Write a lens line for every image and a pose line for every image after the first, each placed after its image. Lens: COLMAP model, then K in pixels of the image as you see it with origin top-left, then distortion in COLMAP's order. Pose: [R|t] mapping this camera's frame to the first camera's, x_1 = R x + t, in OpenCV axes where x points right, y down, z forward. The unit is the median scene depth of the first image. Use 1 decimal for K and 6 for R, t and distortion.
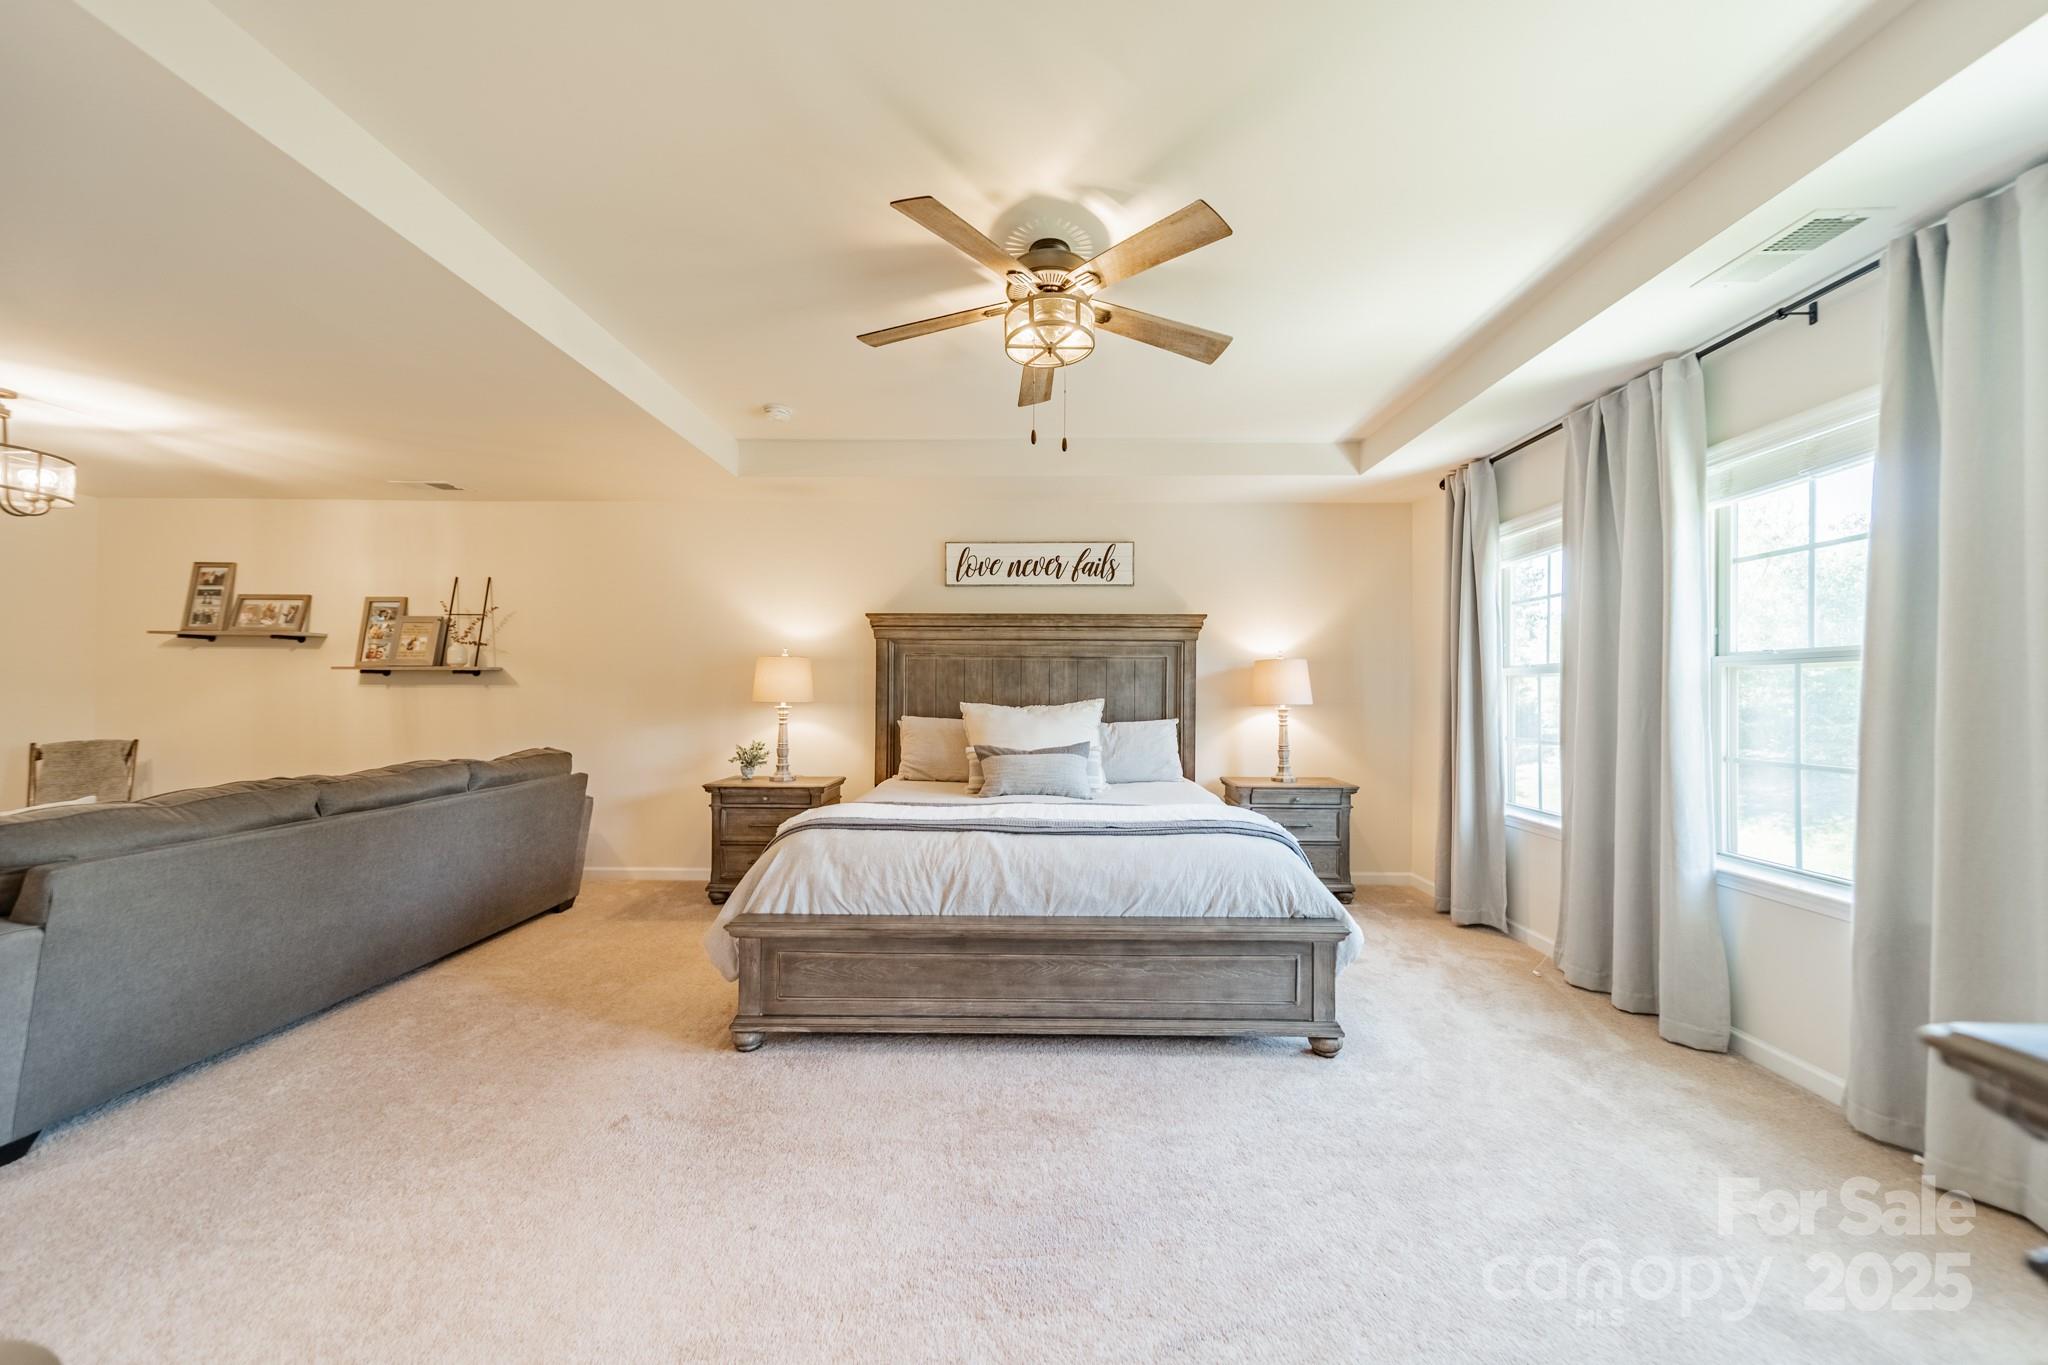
lens RADIAL K [[723.9, 0, 1029.0], [0, 723.9, 688.7], [0, 0, 1]] dist [0.007355, 0.000103]
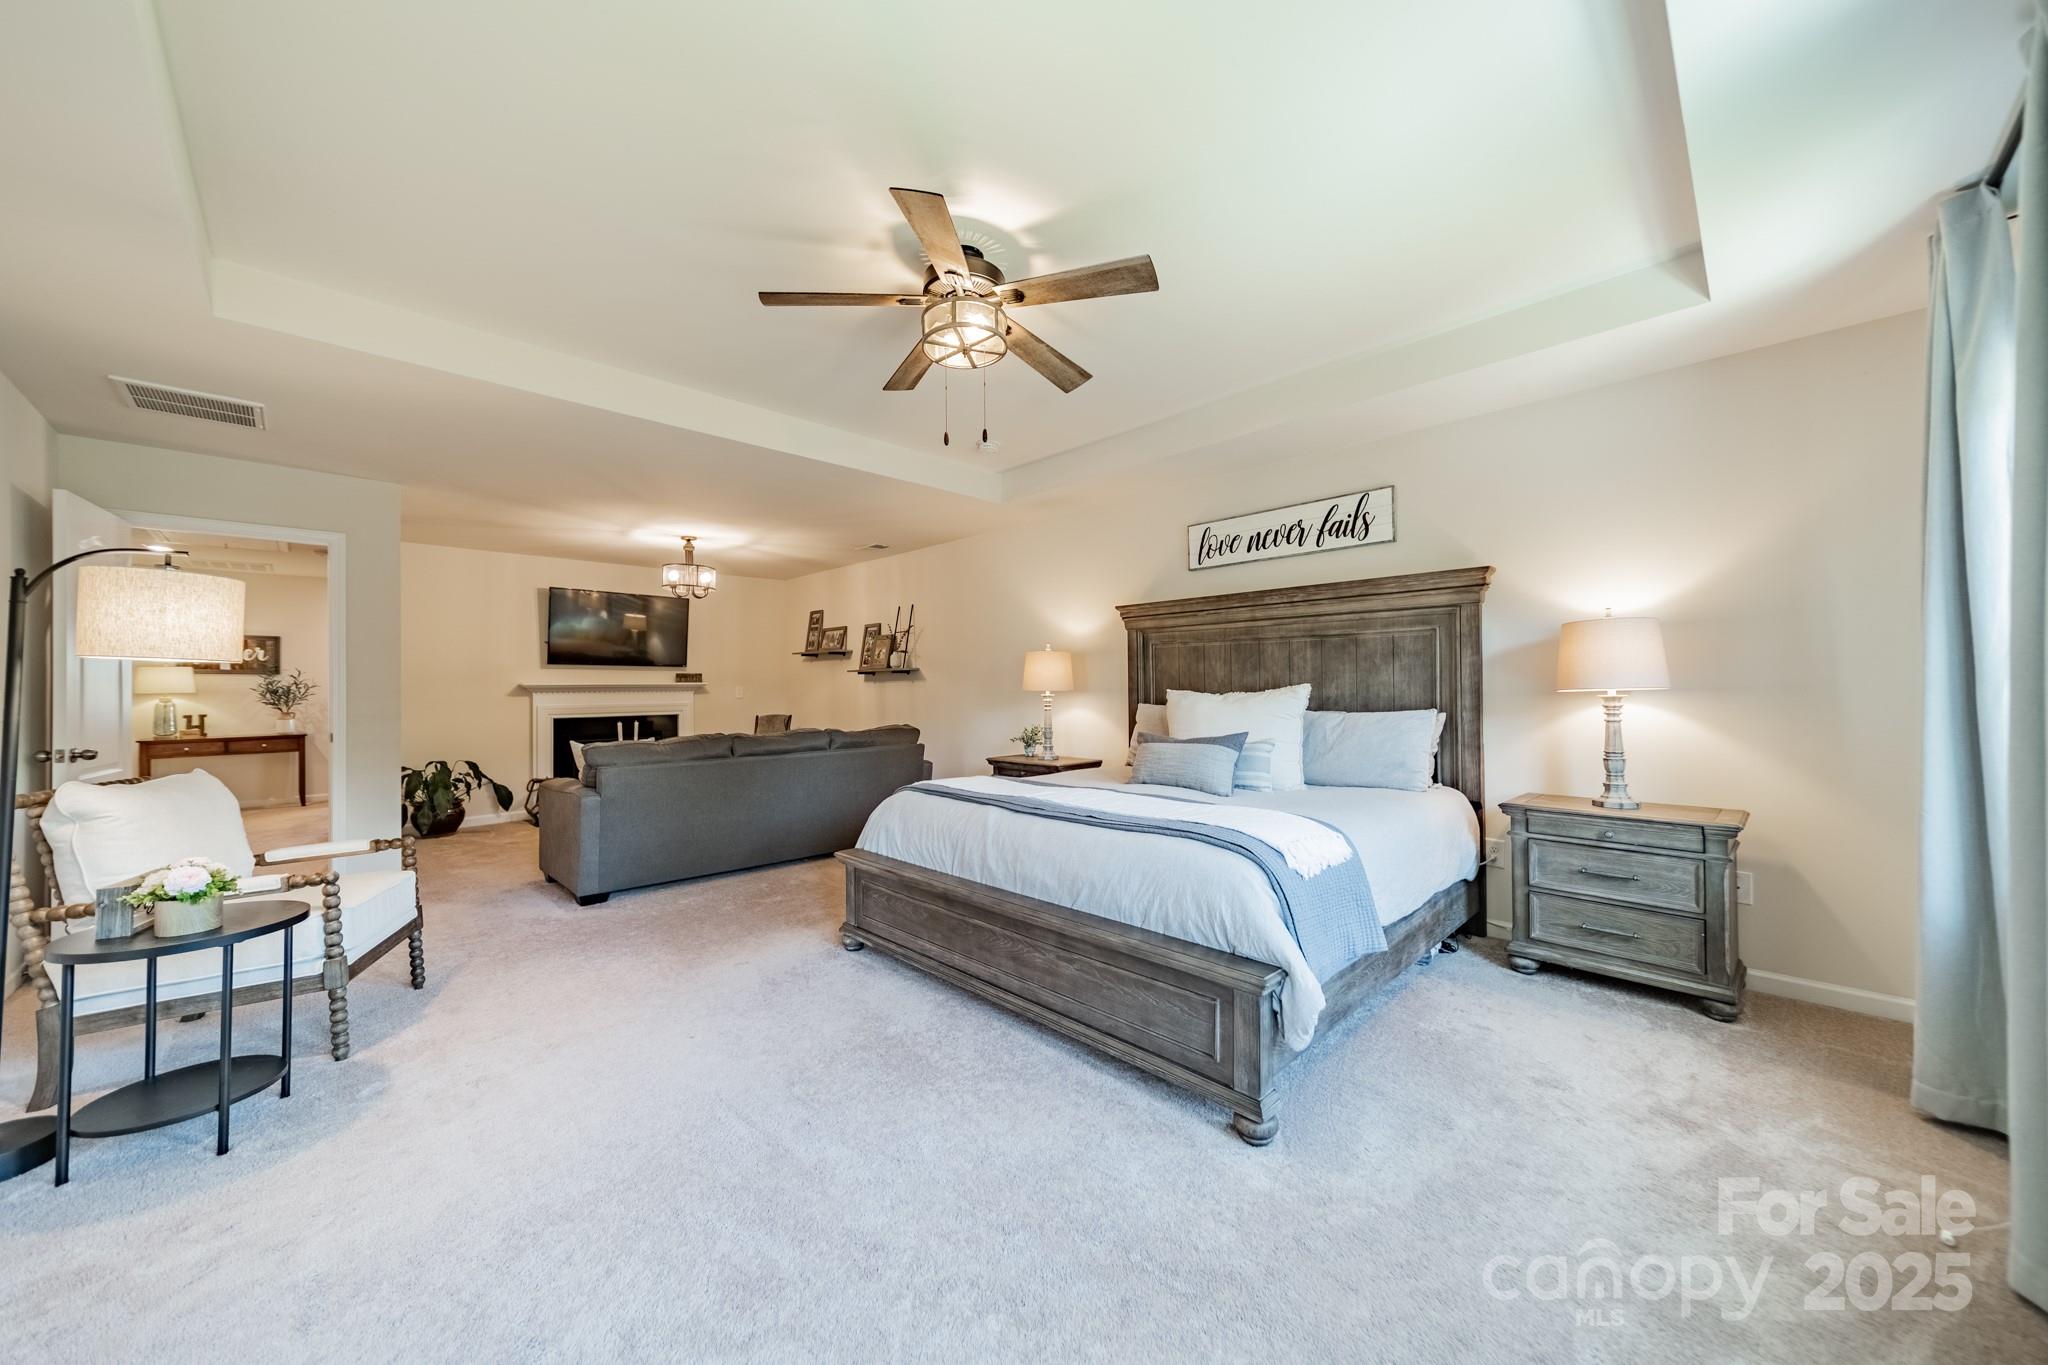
lens RADIAL K [[723.9, 0, 1030.9], [0, 723.9, 686.3], [0, 0, 1]] dist [0.007355, 0.000103]
pose [[0.711670, -0.011337, -0.702423, 0.439037], [0.014321, 0.999896, -0.001630, 0.012663], [0.702368, -0.008899, 0.711758, 0.163960]]
